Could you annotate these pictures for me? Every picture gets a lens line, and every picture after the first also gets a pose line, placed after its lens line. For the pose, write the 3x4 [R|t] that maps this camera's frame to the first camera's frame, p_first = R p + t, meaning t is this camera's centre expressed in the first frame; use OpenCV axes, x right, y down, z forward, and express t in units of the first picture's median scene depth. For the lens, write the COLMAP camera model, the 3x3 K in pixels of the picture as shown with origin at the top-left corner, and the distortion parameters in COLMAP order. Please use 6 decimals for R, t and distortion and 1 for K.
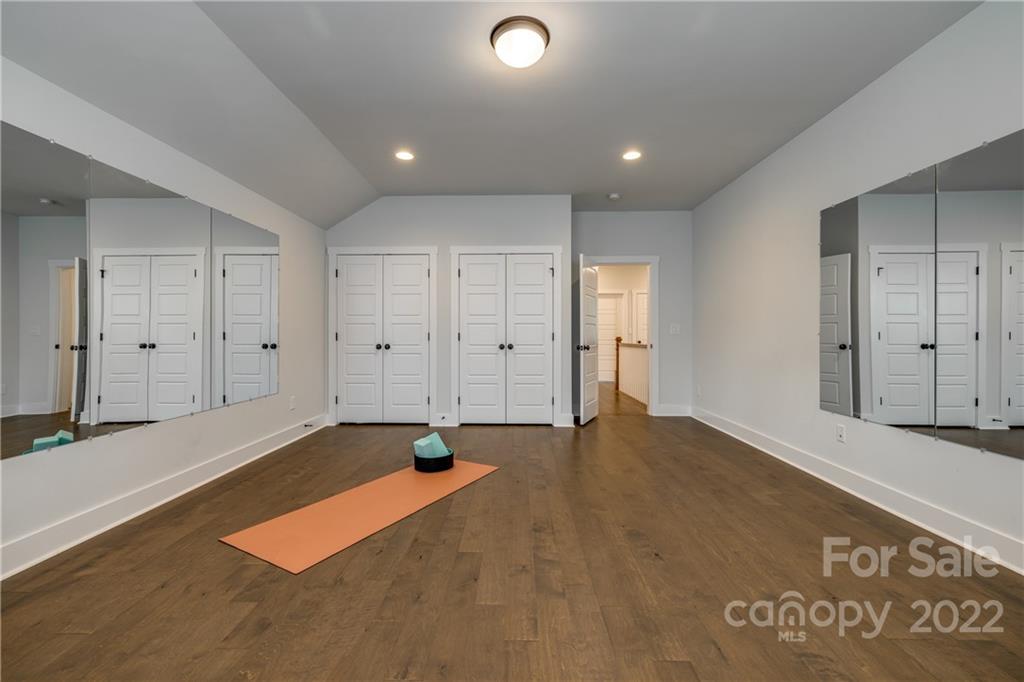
lens RADIAL K [[431.3, 0, 510.3], [0, 431.3, 335.5], [0, 0, 1]] dist [-0.000628, -0.000186]
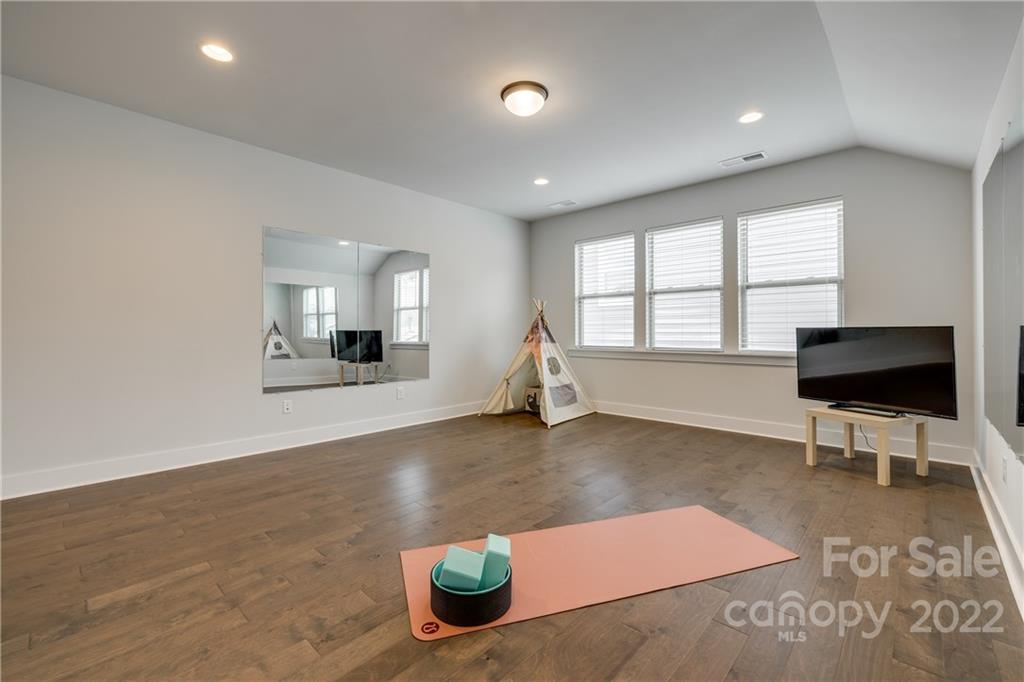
lens RADIAL K [[431.3, 0, 510.3], [0, 431.3, 335.5], [0, 0, 1]] dist [-0.000628, -0.000186]
pose [[-0.745789, -0.000179, 0.666182, -0.775399], [0.001595, 0.999997, 0.002055, 0.011350], [-0.666180, 0.002595, -0.745786, 1.952536]]
